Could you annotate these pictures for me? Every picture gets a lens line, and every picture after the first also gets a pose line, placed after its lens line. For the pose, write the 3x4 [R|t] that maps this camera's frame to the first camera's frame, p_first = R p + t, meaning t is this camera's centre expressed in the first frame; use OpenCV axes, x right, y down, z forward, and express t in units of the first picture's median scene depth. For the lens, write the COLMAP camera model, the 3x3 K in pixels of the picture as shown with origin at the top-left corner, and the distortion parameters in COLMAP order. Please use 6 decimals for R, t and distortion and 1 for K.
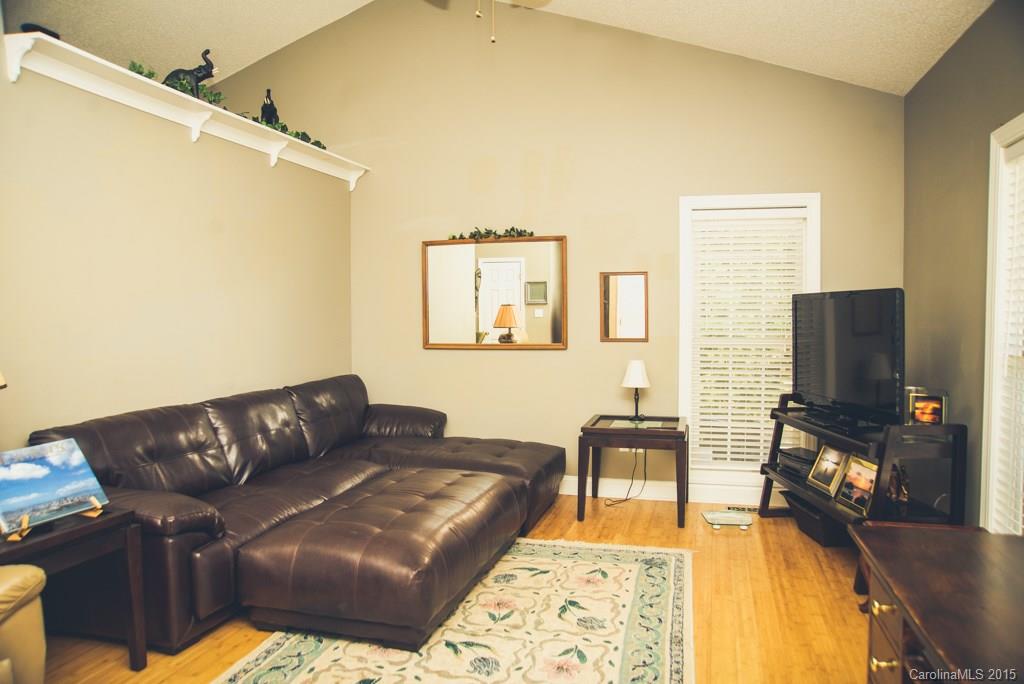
lens RADIAL K [[710.3, 0, 512.0], [0, 710.3, 342.0], [0, 0, 1]] dist [-0.119109, 0.002437]
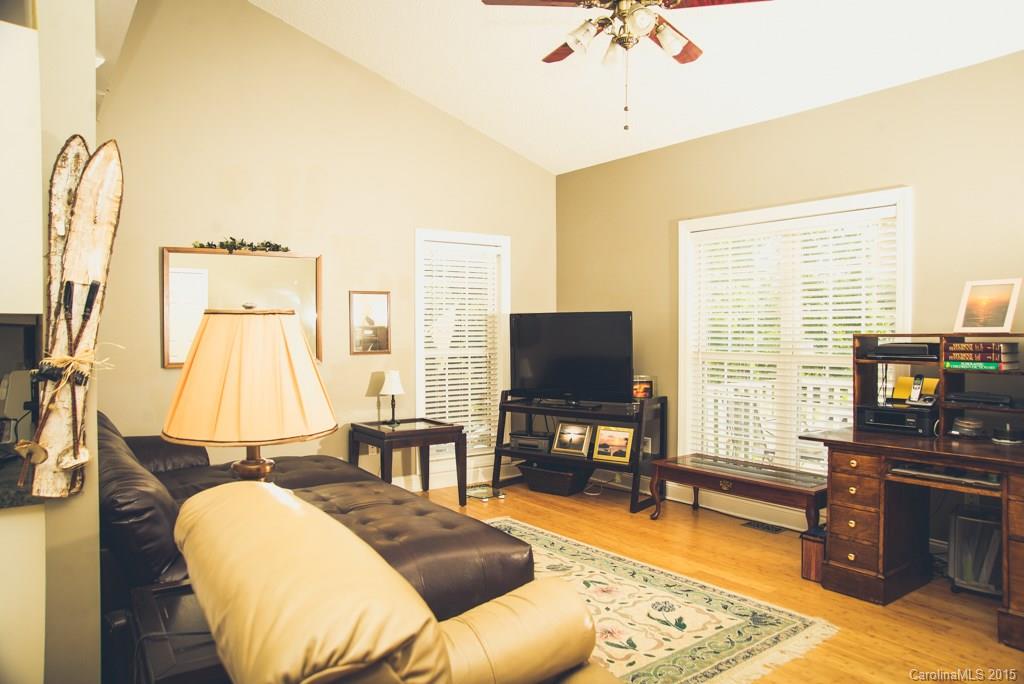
lens RADIAL K [[710.3, 0, 512.0], [0, 710.3, 342.0], [0, 0, 1]] dist [-0.119109, 0.002437]
pose [[0.627558, -0.012059, 0.778476, -0.626018], [0.034412, 0.999333, -0.012260, 0.001001], [-0.777809, 0.034482, 0.627554, 0.160390]]
